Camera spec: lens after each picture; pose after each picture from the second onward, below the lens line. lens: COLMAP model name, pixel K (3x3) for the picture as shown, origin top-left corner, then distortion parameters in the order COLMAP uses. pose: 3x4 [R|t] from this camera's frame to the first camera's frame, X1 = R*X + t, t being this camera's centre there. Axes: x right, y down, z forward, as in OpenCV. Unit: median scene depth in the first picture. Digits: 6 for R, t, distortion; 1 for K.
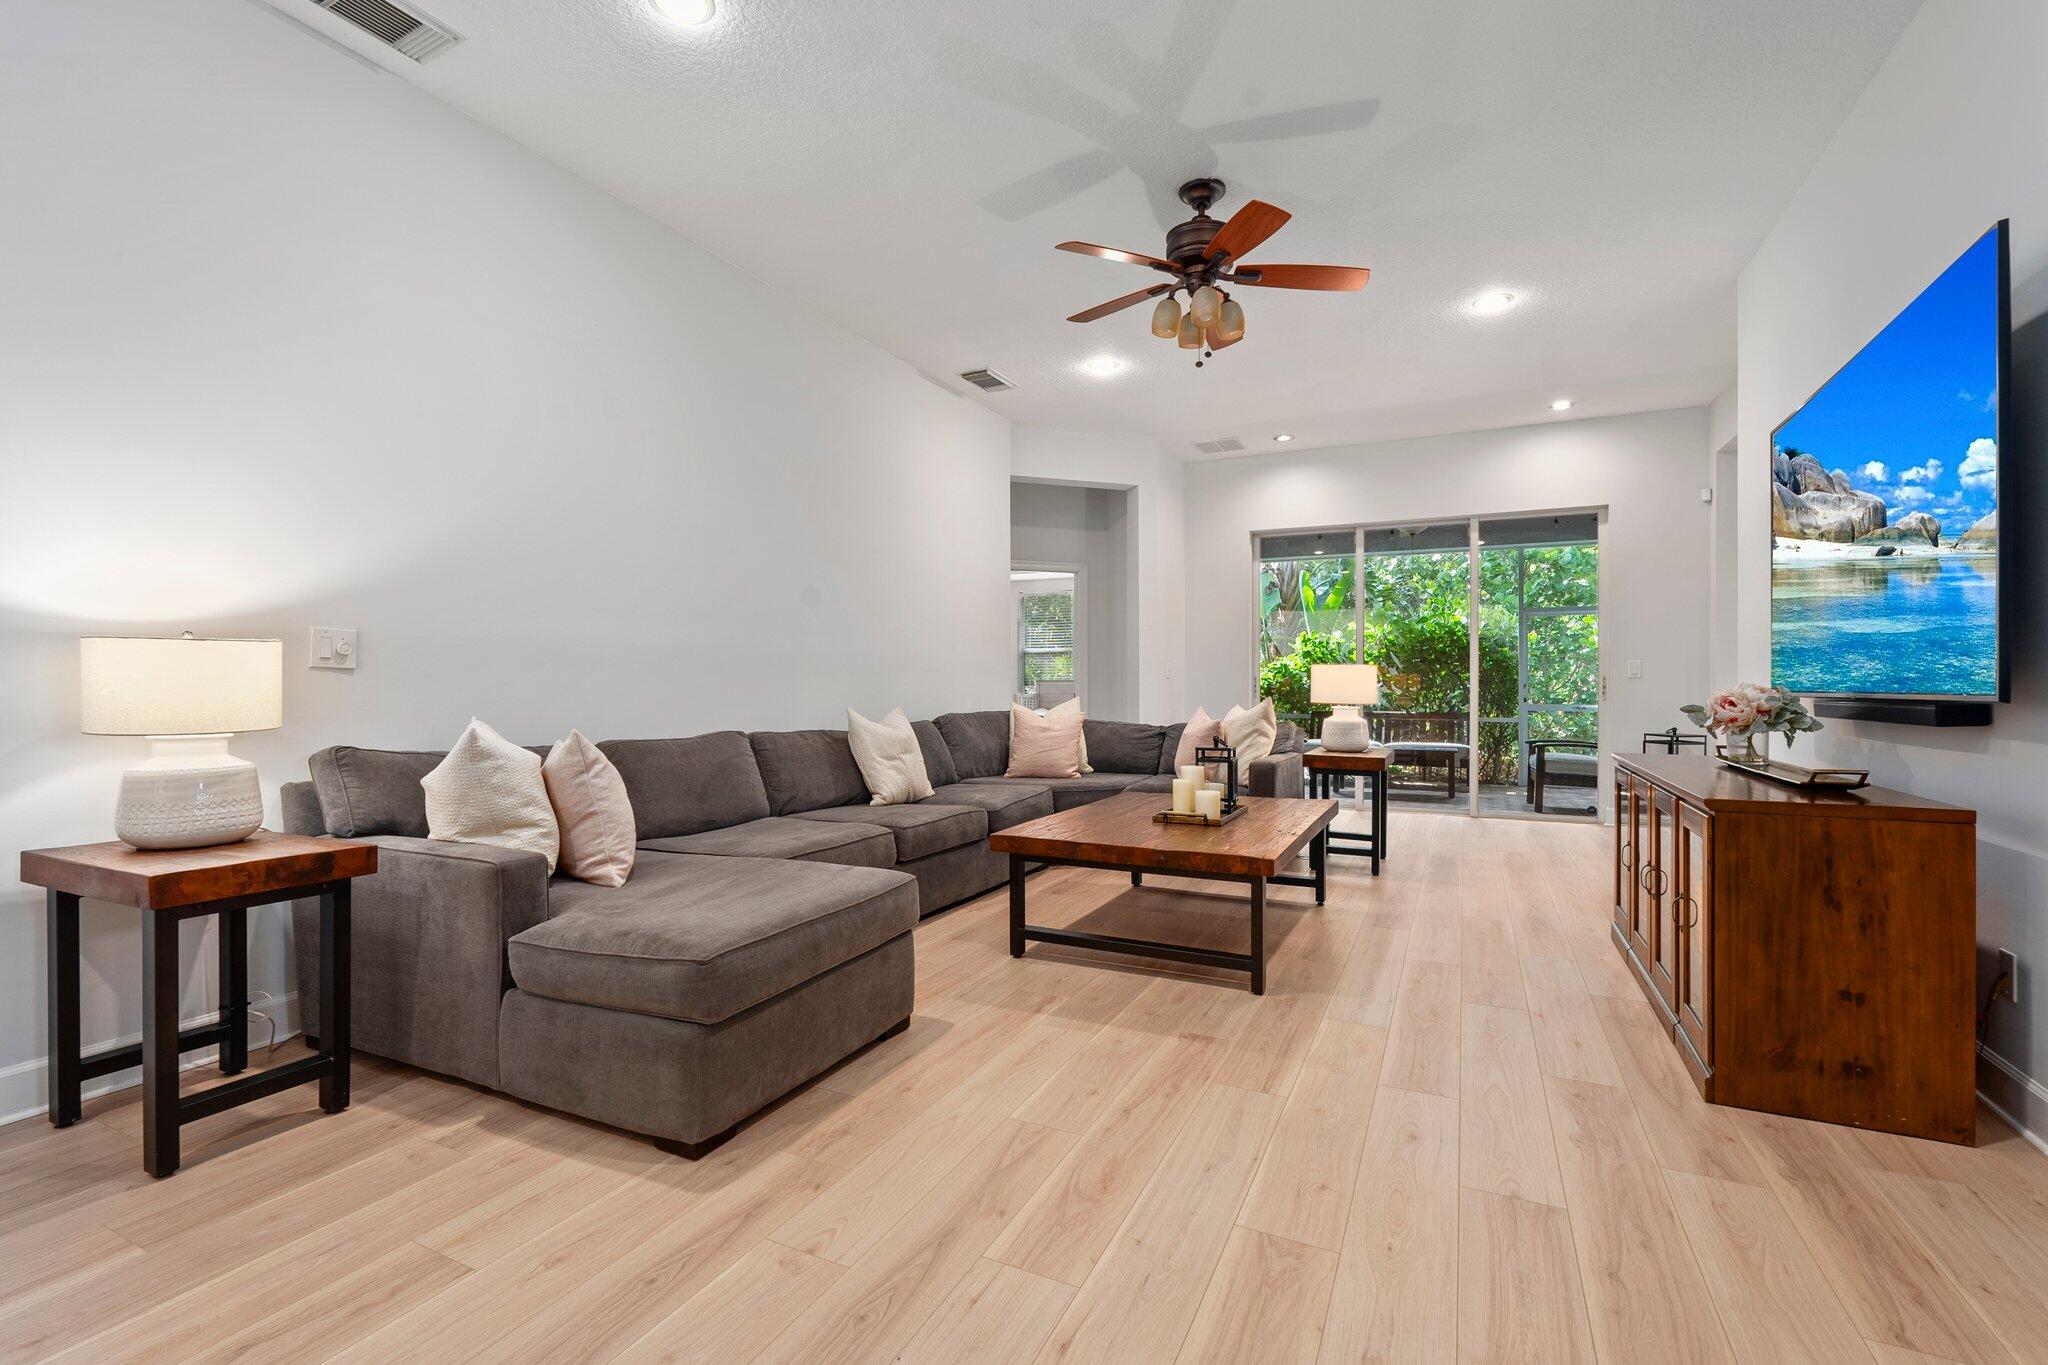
lens RADIAL K [[915.2, 0, 1026.9], [0, 915.2, 684.3], [0, 0, 1]] dist [-0.002579, -0.000303]
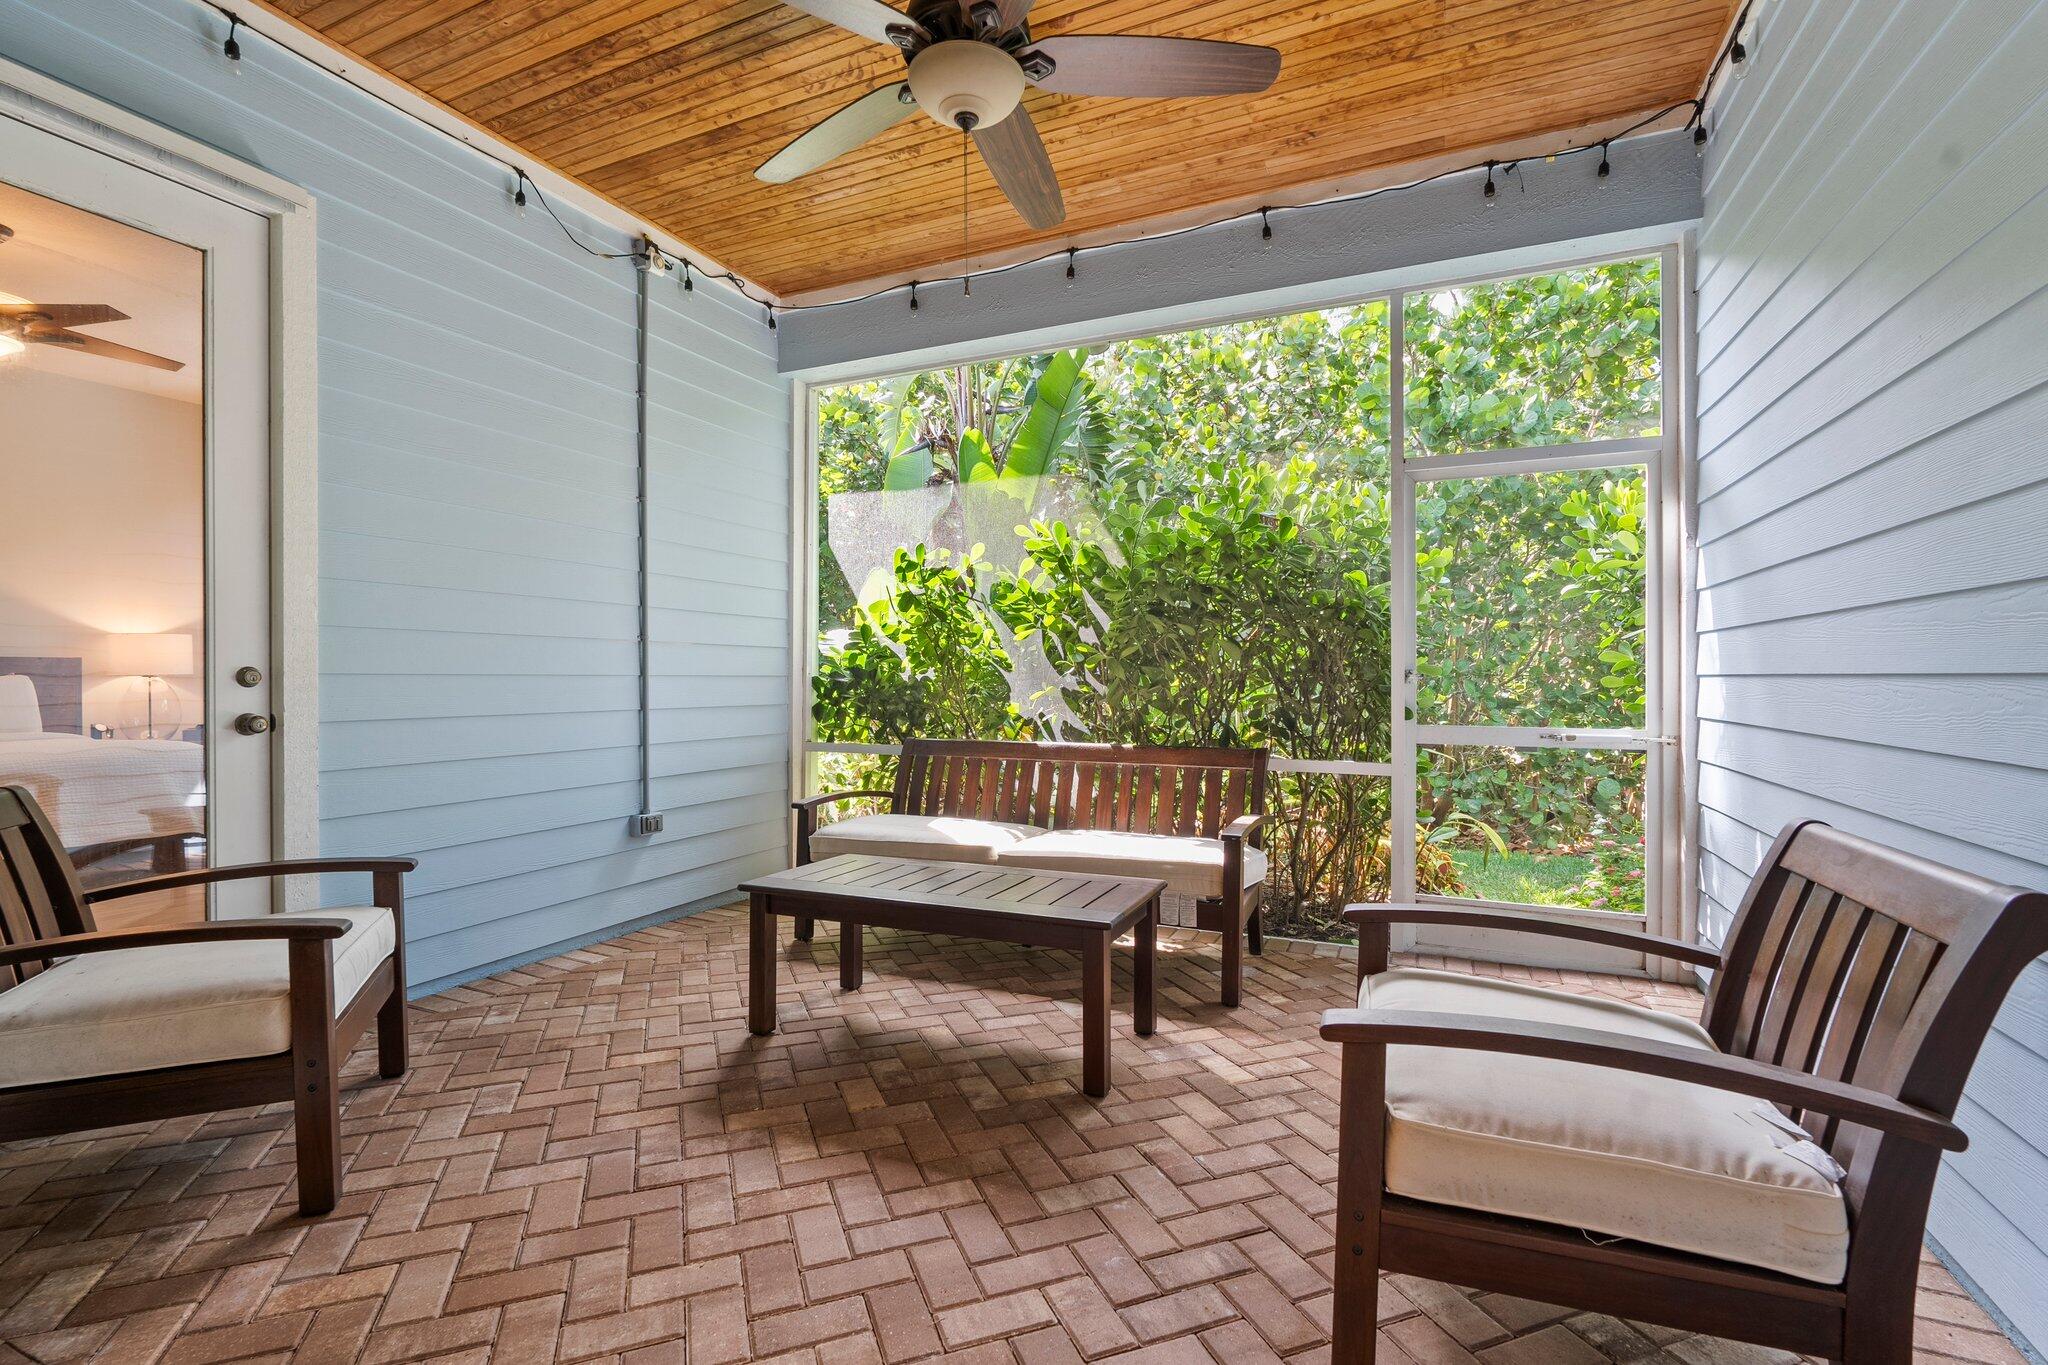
lens RADIAL K [[903.6, 0, 1019.0], [0, 903.6, 681.5], [0, 0, 1]] dist [0.000905, 0.000063]
pose [[0.999614, 0.000358, 0.027789, 0.315104], [-0.000532, 0.999980, 0.006270, 0.002336], [-0.027786, -0.006282, 0.999594, 0.538602]]
